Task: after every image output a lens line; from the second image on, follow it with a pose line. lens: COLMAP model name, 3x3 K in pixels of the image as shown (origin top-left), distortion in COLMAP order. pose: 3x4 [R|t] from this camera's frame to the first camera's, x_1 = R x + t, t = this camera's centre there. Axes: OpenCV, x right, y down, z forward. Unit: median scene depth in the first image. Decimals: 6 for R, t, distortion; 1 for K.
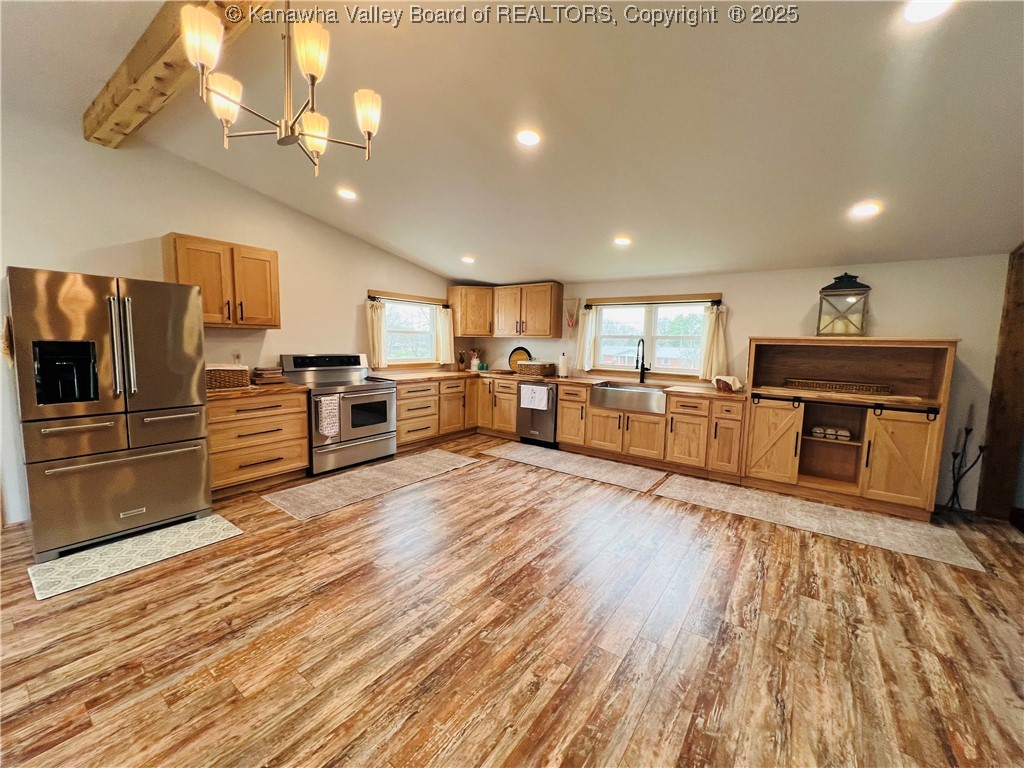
lens RADIAL K [[411.0, 0, 514.5], [0, 411.0, 383.7], [0, 0, 1]] dist [-0.001759, 0.000120]
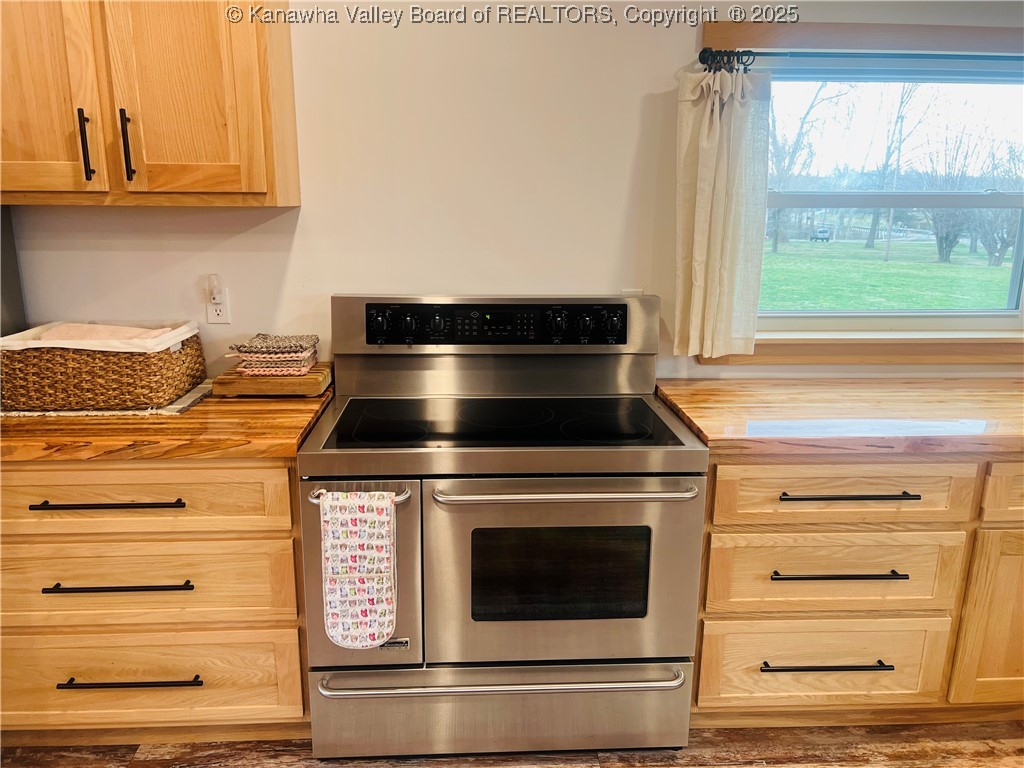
lens RADIAL K [[769.2, 0, 512.5], [0, 769.2, 394.6], [0, 0, 1]] dist [0.024579, -0.002930]
pose [[0.621801, 0.169277, -0.764663, -0.062225], [-0.073627, 0.984673, 0.158111, -0.102186], [0.779707, -0.042014, 0.624733, 0.790723]]
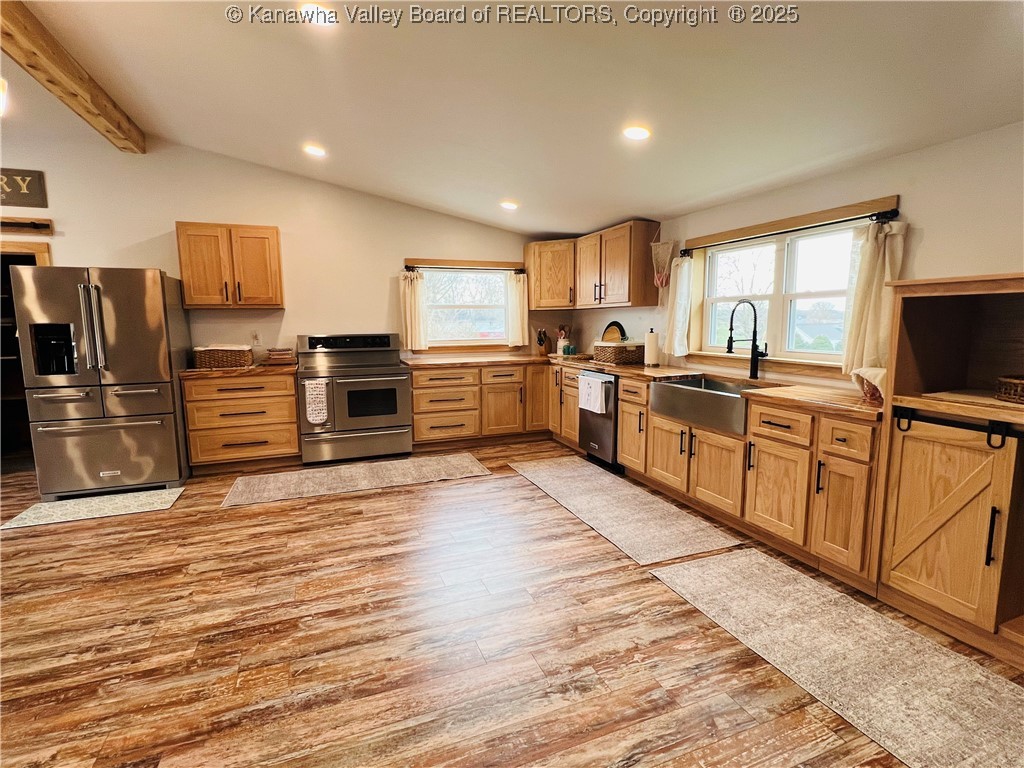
lens RADIAL K [[506.0, 0, 516.0], [0, 506.0, 384.3], [0, 0, 1]] dist [-0.000576, 0.000202]
pose [[0.837734, 0.040583, -0.544568, 0.531230], [-0.029480, 0.999141, 0.029109, -0.005489], [0.545282, -0.008332, 0.838211, 0.301459]]
